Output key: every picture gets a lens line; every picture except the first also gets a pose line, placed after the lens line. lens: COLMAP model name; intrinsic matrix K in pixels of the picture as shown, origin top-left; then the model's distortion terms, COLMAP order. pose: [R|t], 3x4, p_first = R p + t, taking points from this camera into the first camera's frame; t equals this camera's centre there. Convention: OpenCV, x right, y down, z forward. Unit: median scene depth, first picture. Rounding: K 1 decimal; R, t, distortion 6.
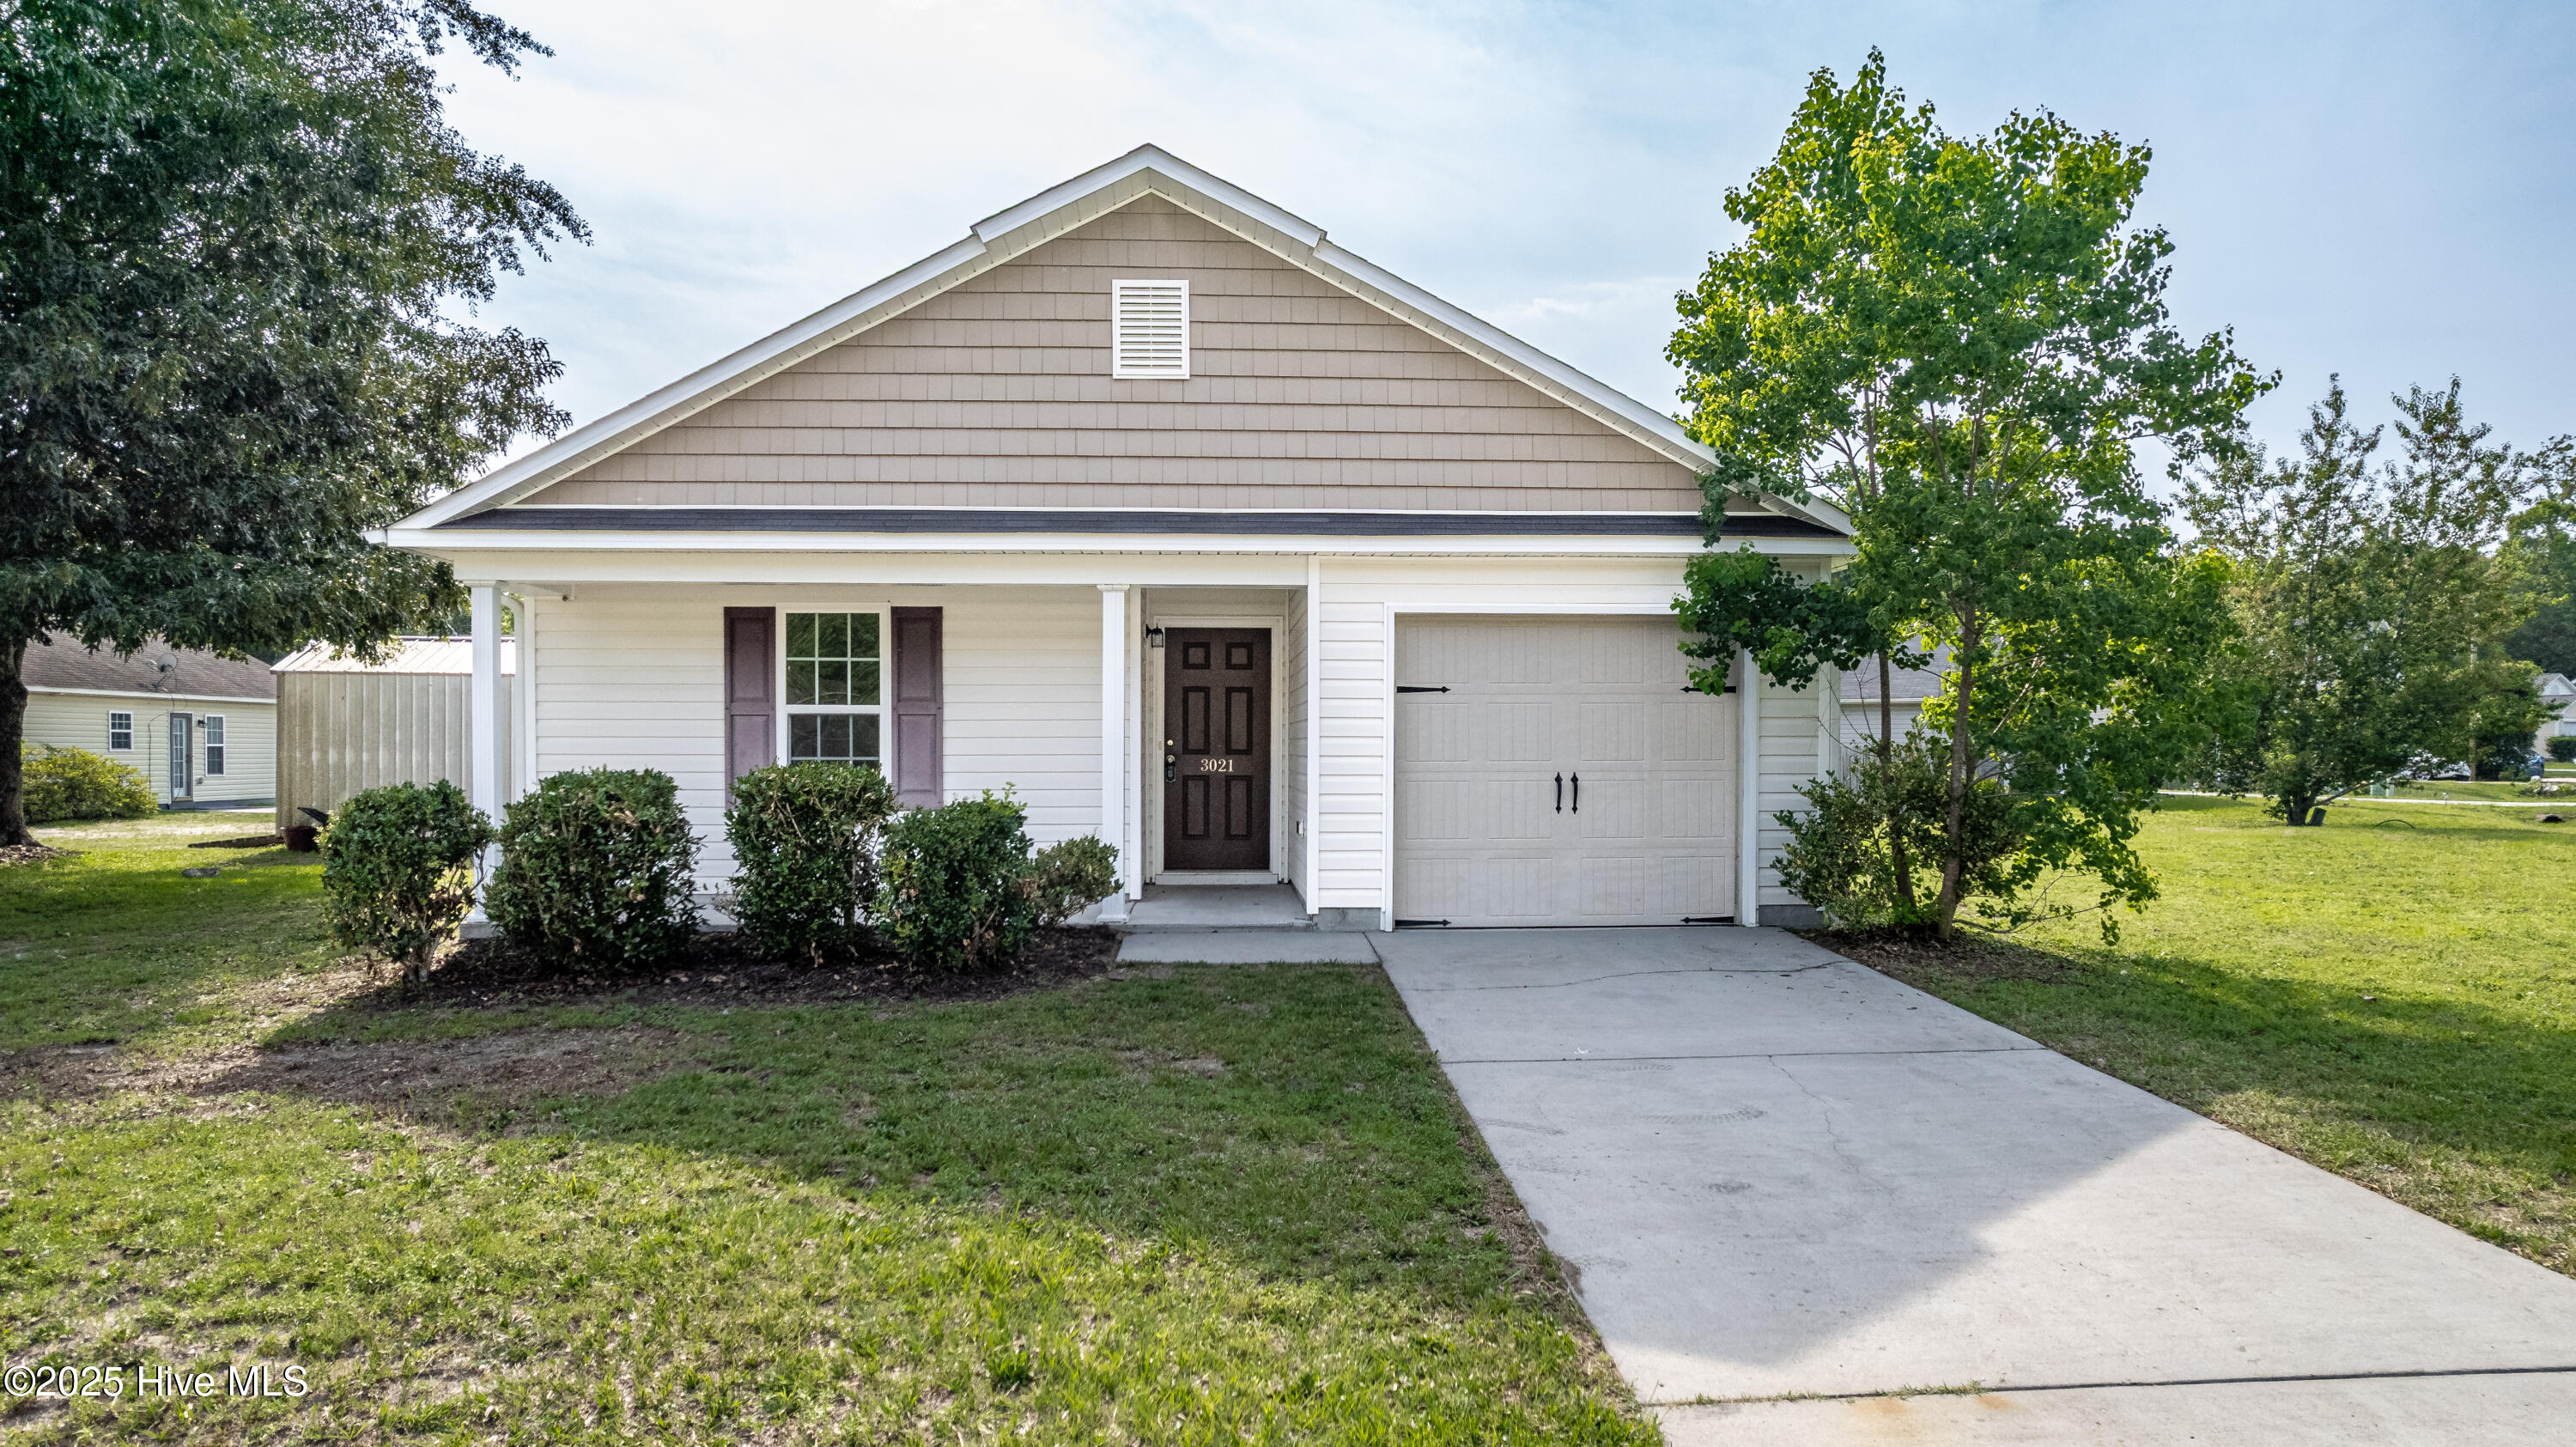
lens RADIAL K [[1738.9, 0, 1359.3], [0, 1738.9, 782.3], [0, 0, 1]] dist [-0.058395, 0.003860]
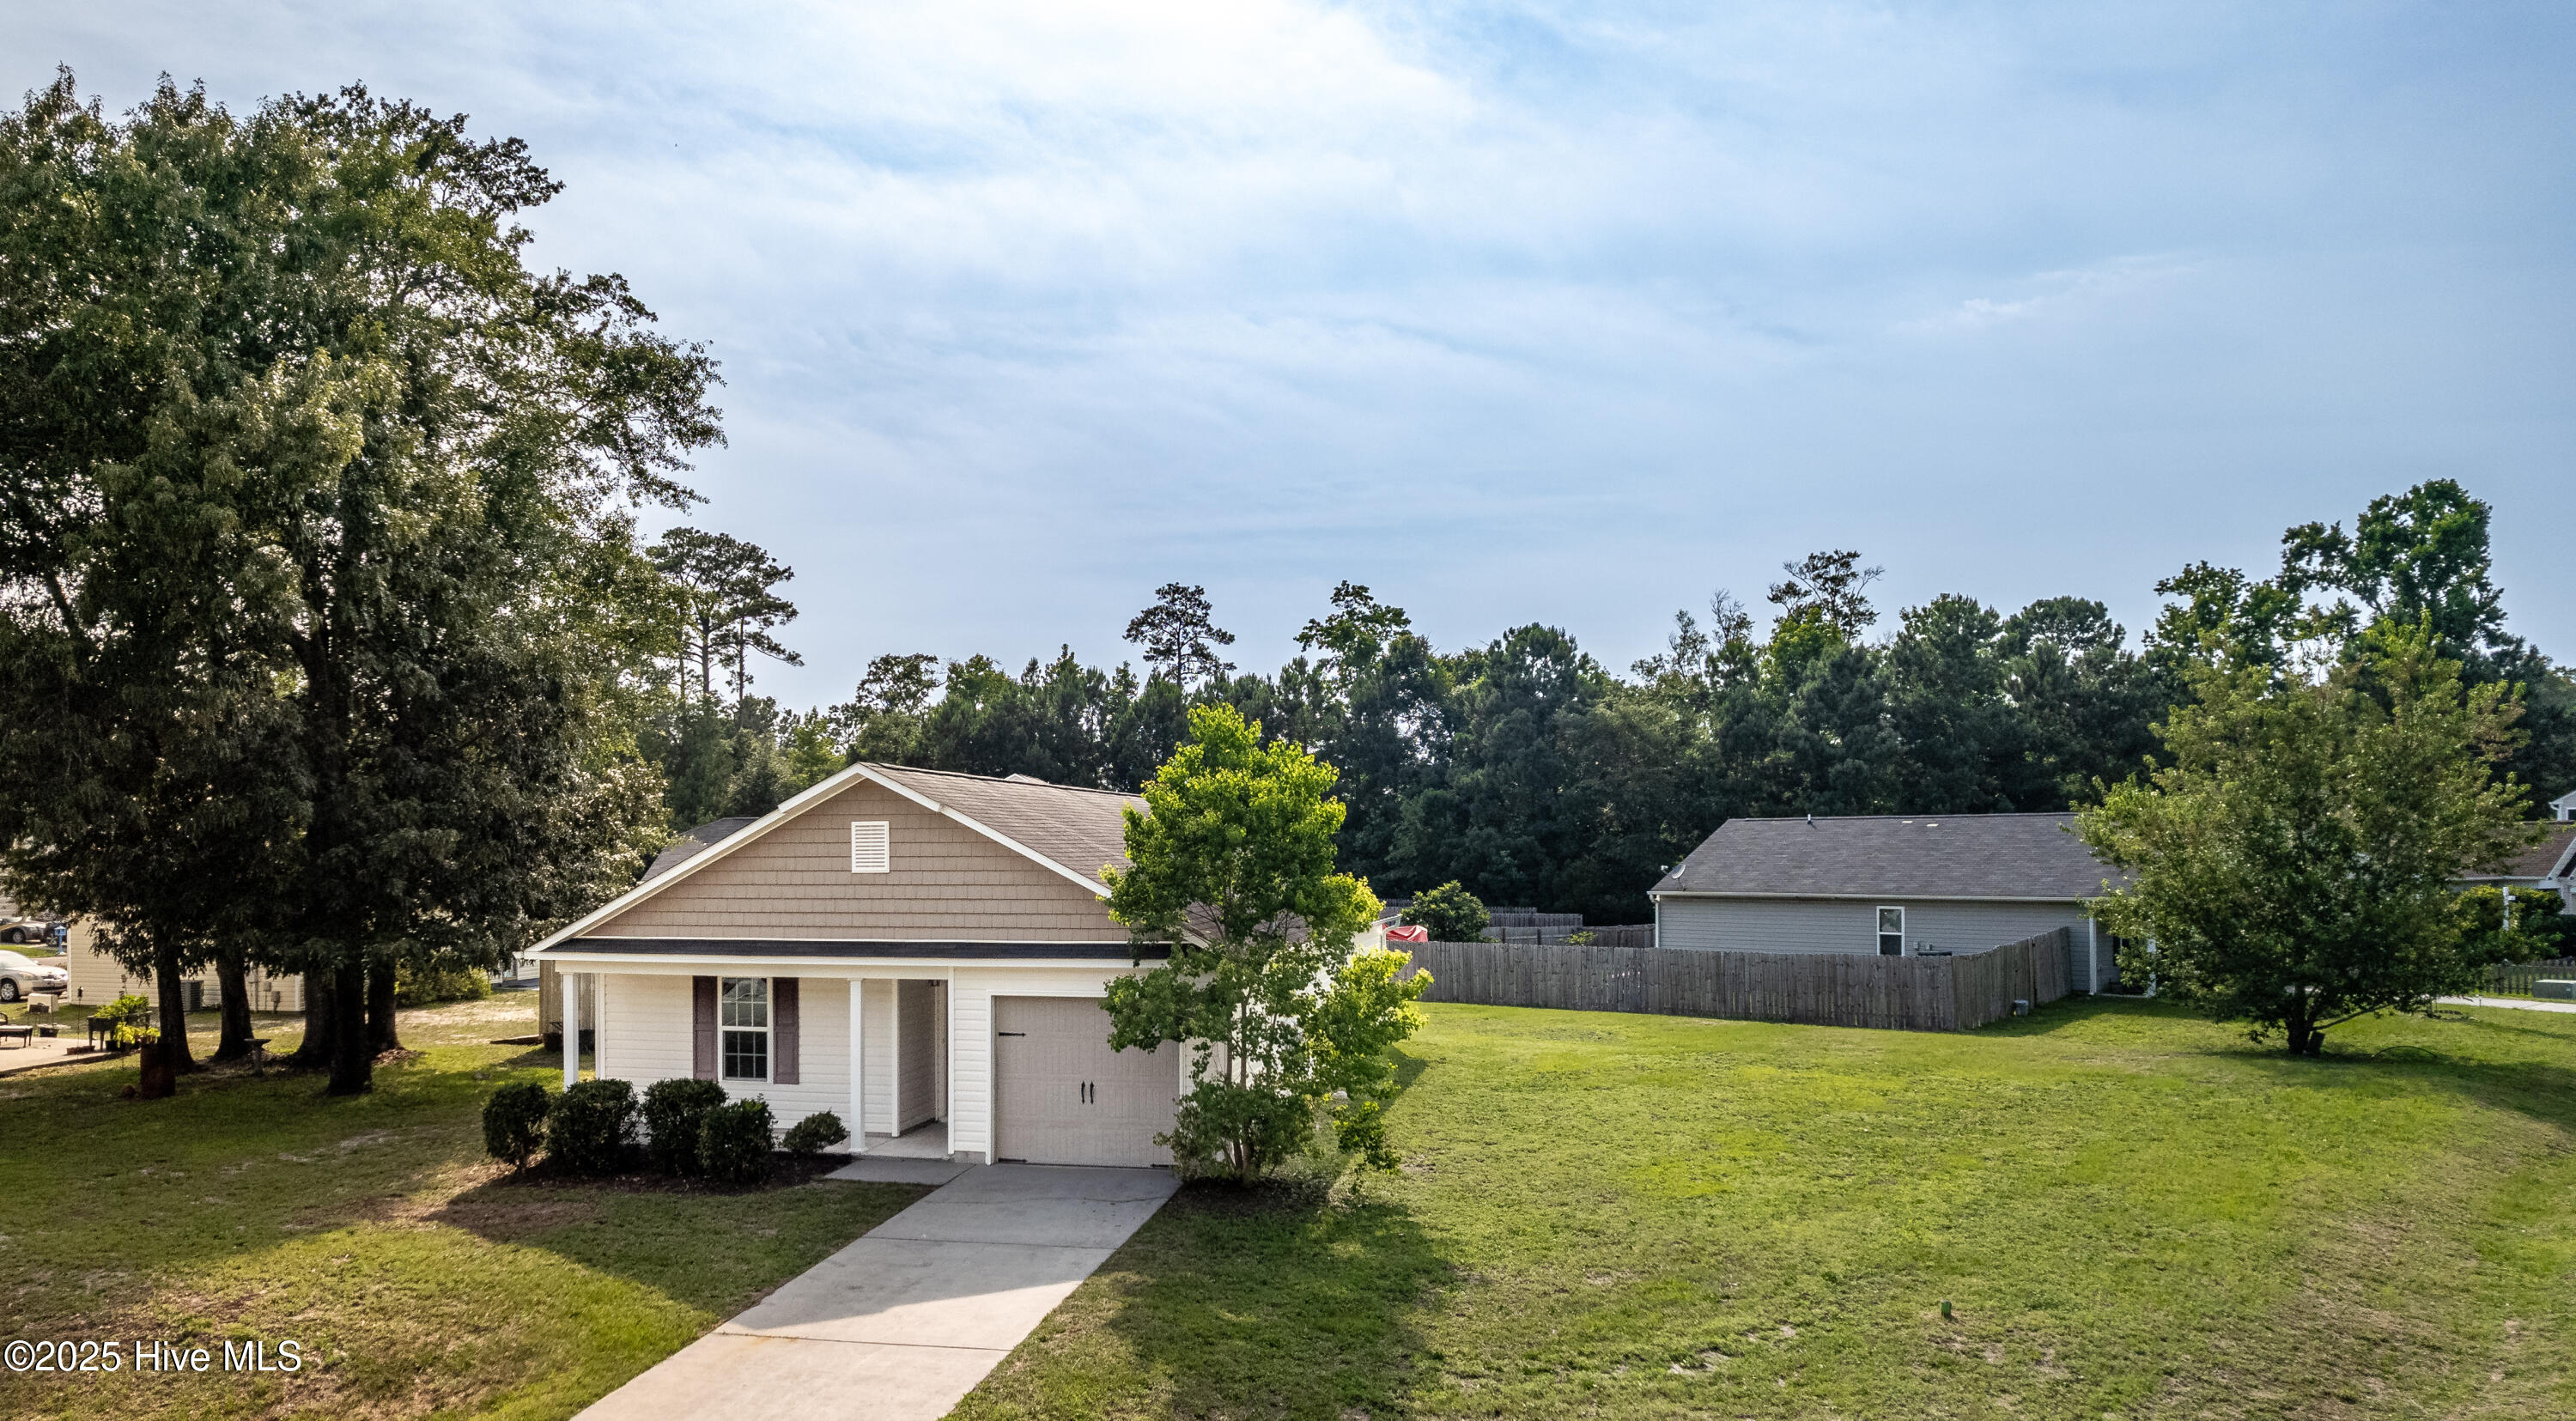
lens RADIAL K [[2083.5, 0, 1291.0], [0, 2083.5, 818.7], [0, 0, 1]] dist [-0.121242, -0.002814]
pose [[0.961684, -0.002817, -0.274146, 0.958860], [-0.002625, 0.999807, -0.019482, -0.247971], [0.274148, 0.019455, 0.961491, -1.088199]]
